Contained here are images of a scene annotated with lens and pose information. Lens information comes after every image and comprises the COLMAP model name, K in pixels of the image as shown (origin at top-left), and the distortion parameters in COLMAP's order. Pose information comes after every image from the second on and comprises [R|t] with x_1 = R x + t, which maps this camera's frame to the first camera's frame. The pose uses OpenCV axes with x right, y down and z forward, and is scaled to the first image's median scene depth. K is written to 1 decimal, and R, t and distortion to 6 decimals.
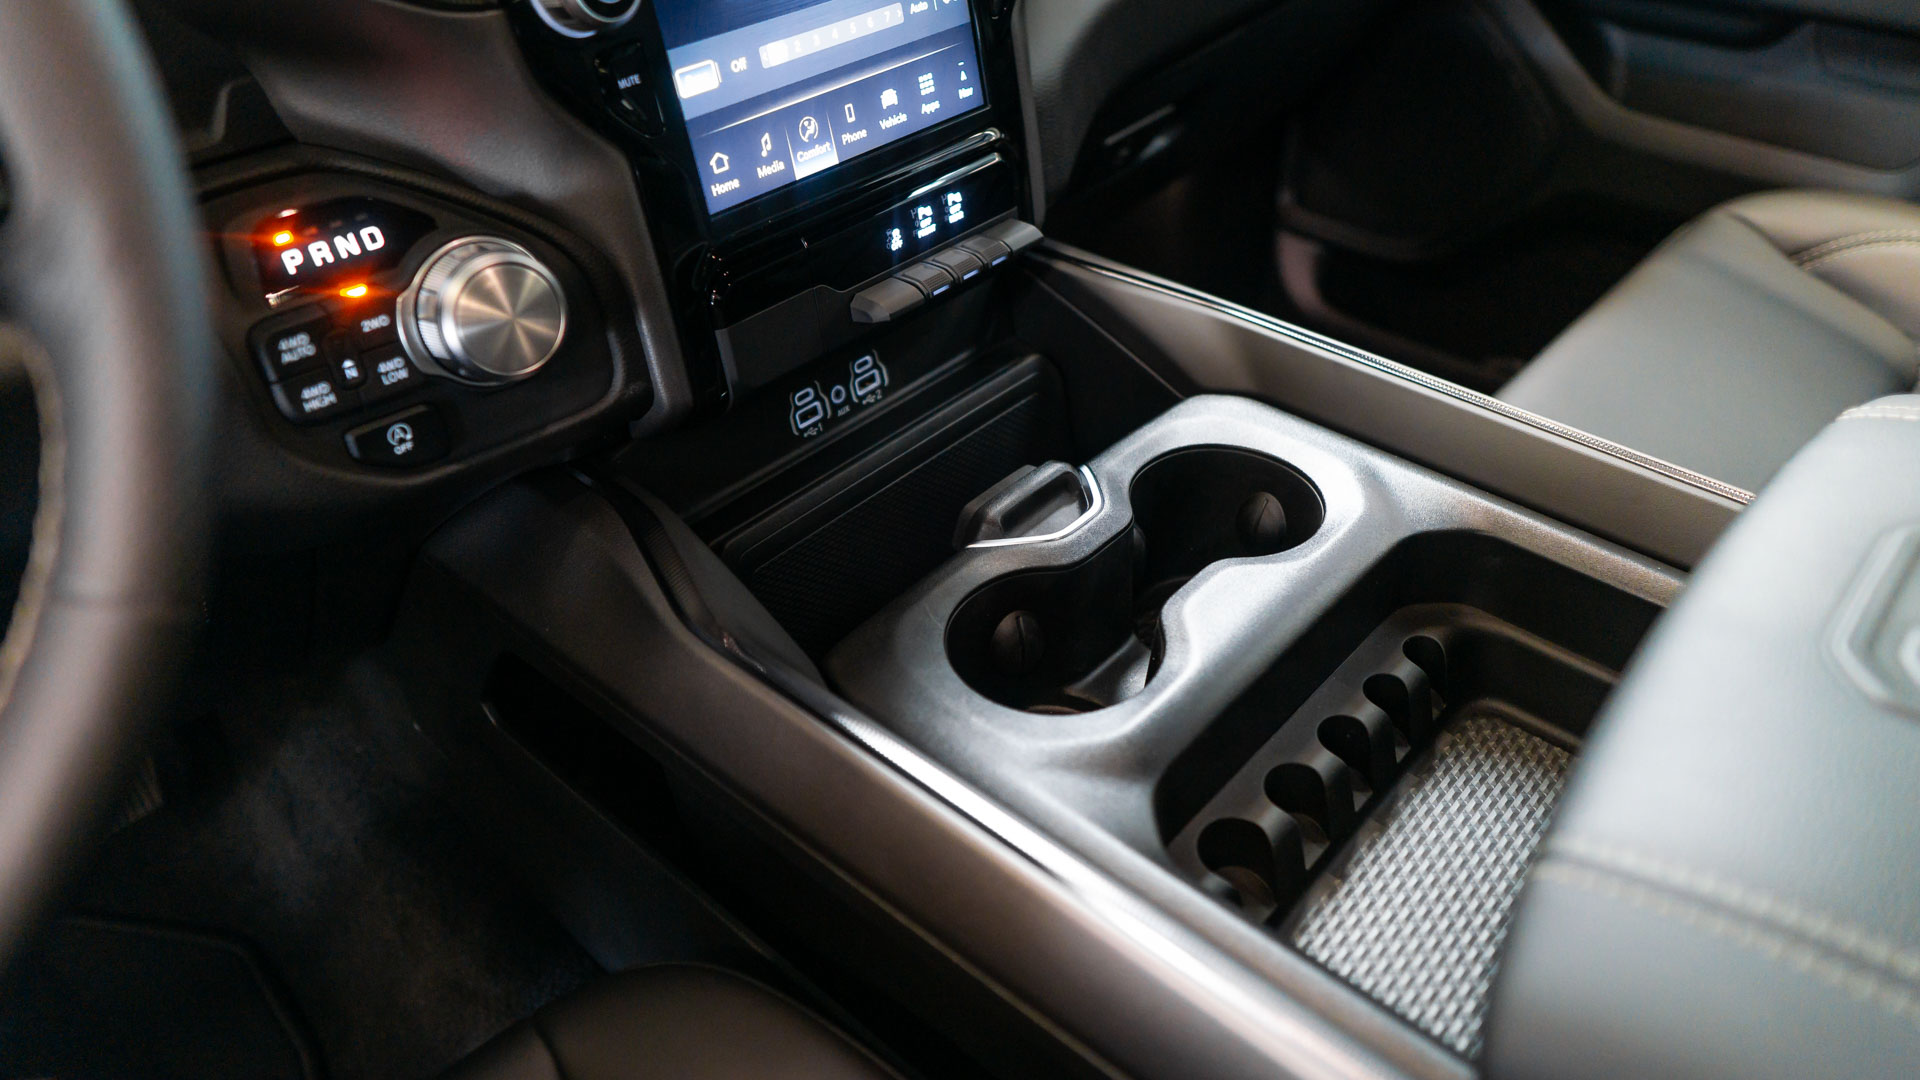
lens RADIAL K [[1312.9, 0, 946.9], [0, 1312.9, 534.4], [0, 0, 1]] dist [-0.002727, -0.008147]
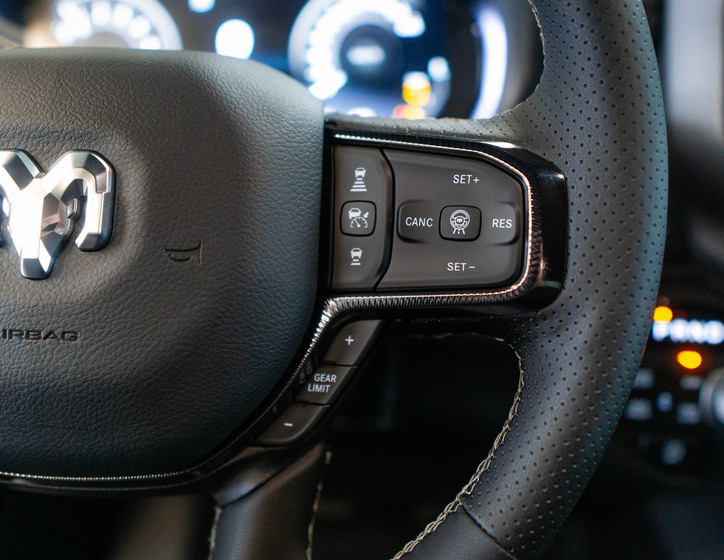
lens RADIAL K [[681.3, 0, 358.3], [0, 681.3, 281.4], [0, 0, 1]] dist [-0.029397, 0.000000]
pose [[0.629595, 0.323398, -0.706417, -0.121828], [-0.454276, 0.890856, 0.002960, -0.070402], [0.630273, 0.319044, 0.707790, 0.104950]]
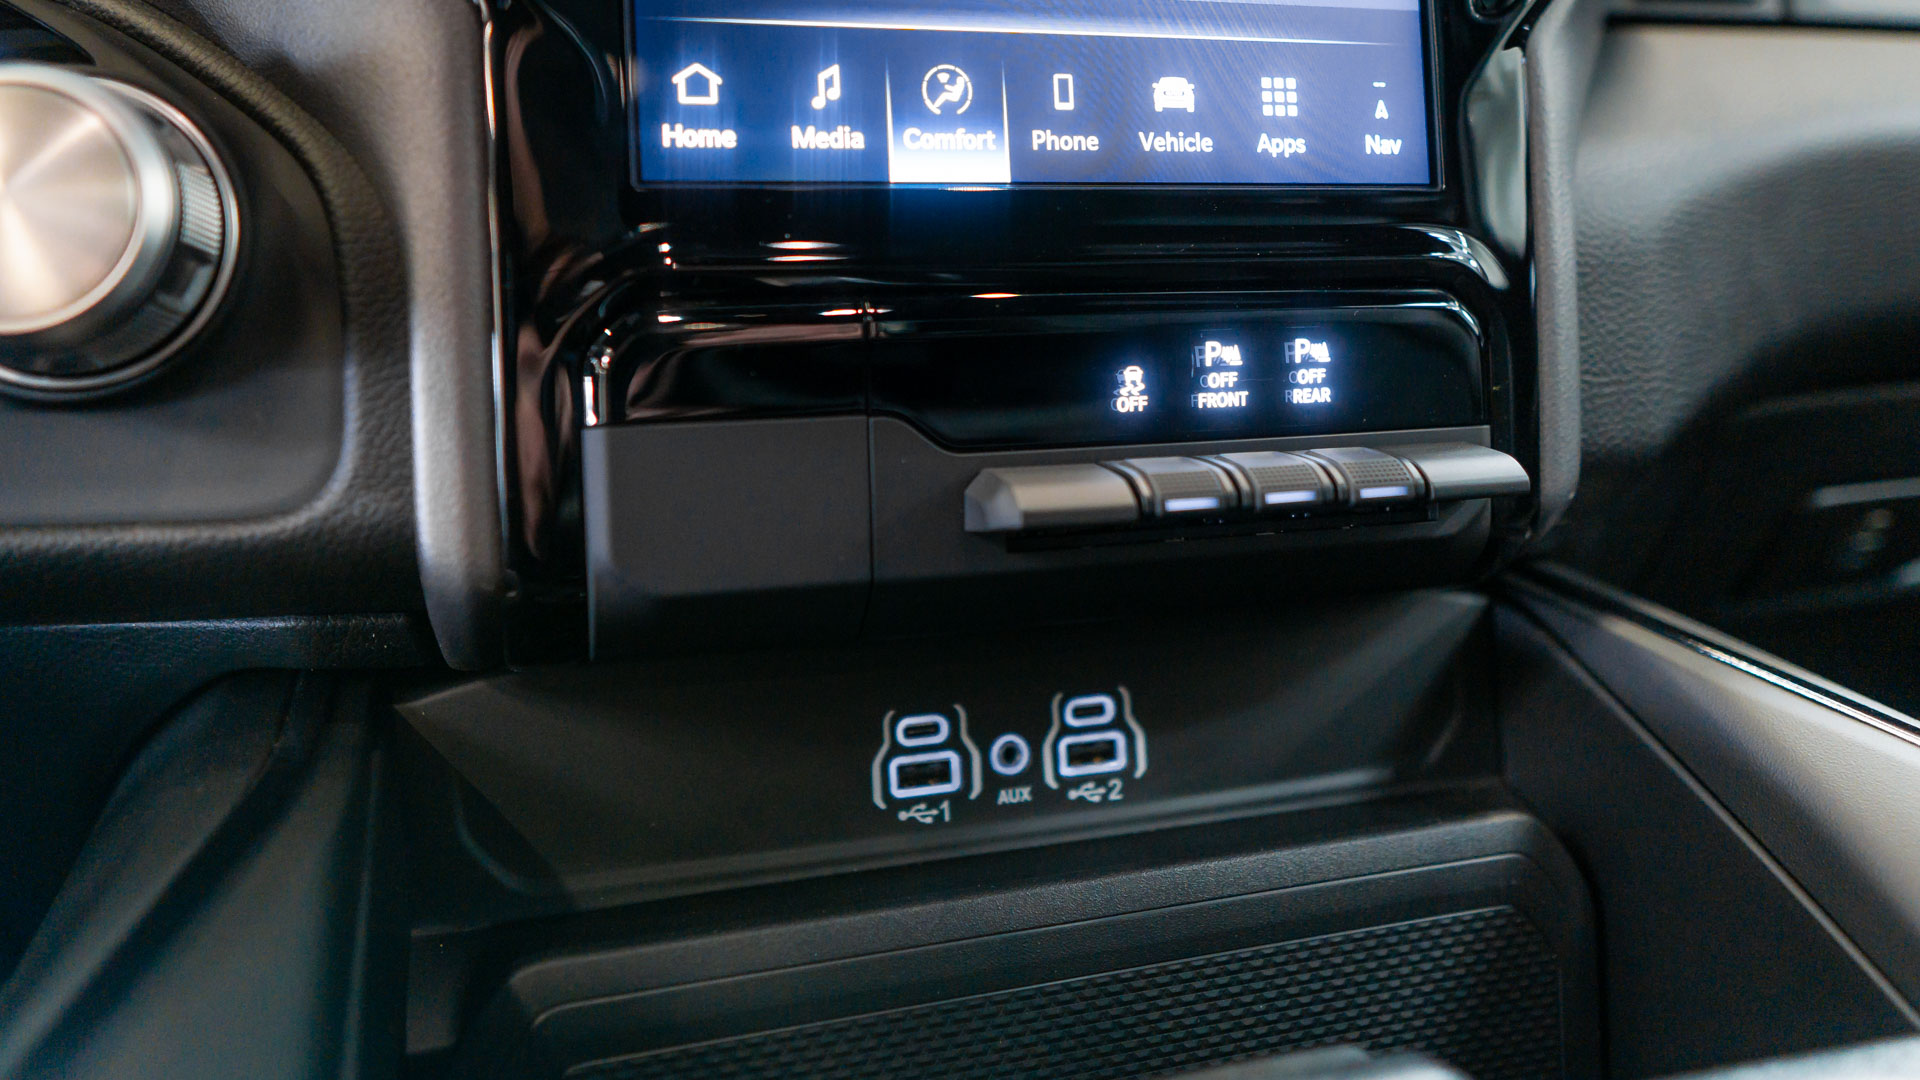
lens RADIAL K [[1406.6, 0, 929.9], [0, 1406.6, 400.1], [0, 0, 1]] dist [-0.005721, 0.003818]
pose [[0.854844, 0.120811, -0.504625, 0.143192], [-0.336428, 0.869451, -0.361762, -0.031651], [0.395042, 0.479020, 0.783889, 0.625130]]
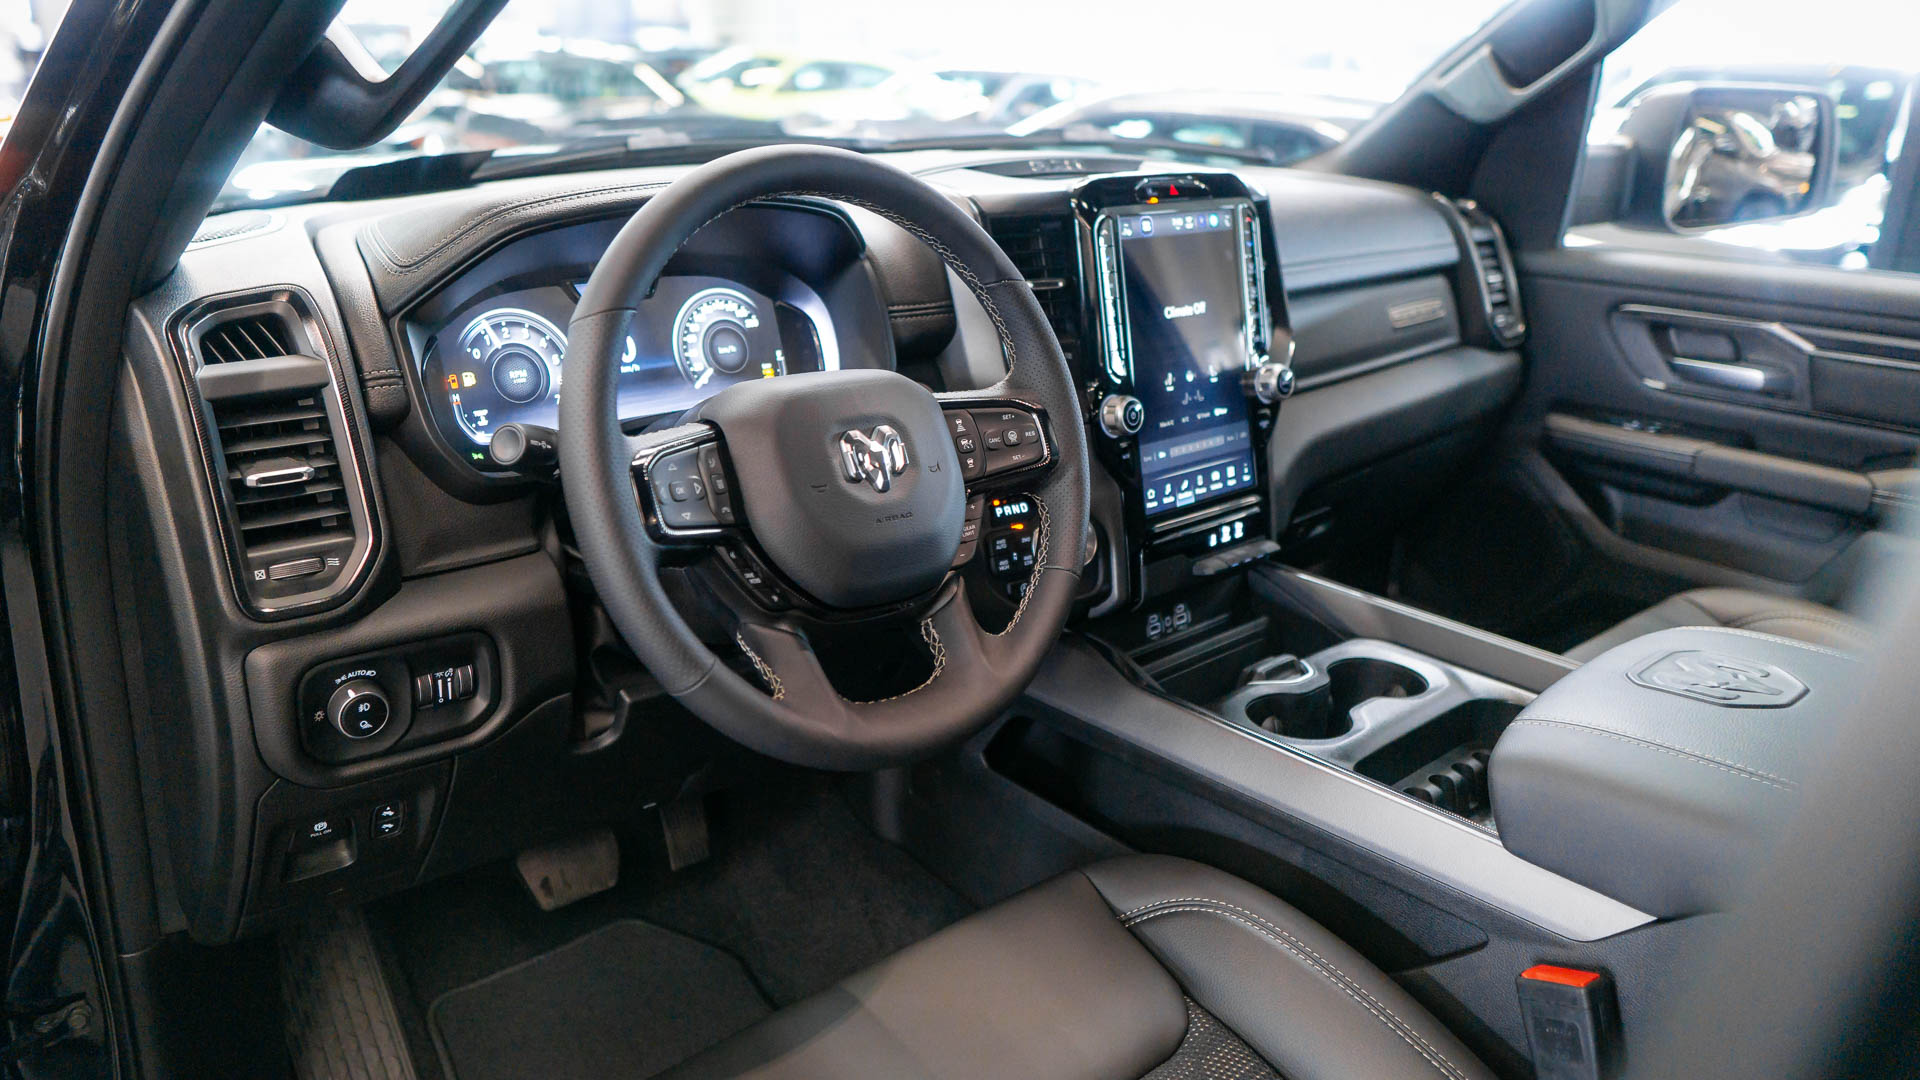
lens RADIAL K [[1406.6, 0, 900.1], [0, 1406.6, 516.8], [0, 0, 1]] dist [-0.005721, 0.003818]
pose [[0.993702, 0.072611, -0.085345, -0.353511], [-0.097054, 0.938397, -0.331649, 0.541897], [0.056006, 0.337843, 0.939535, -1.166099]]
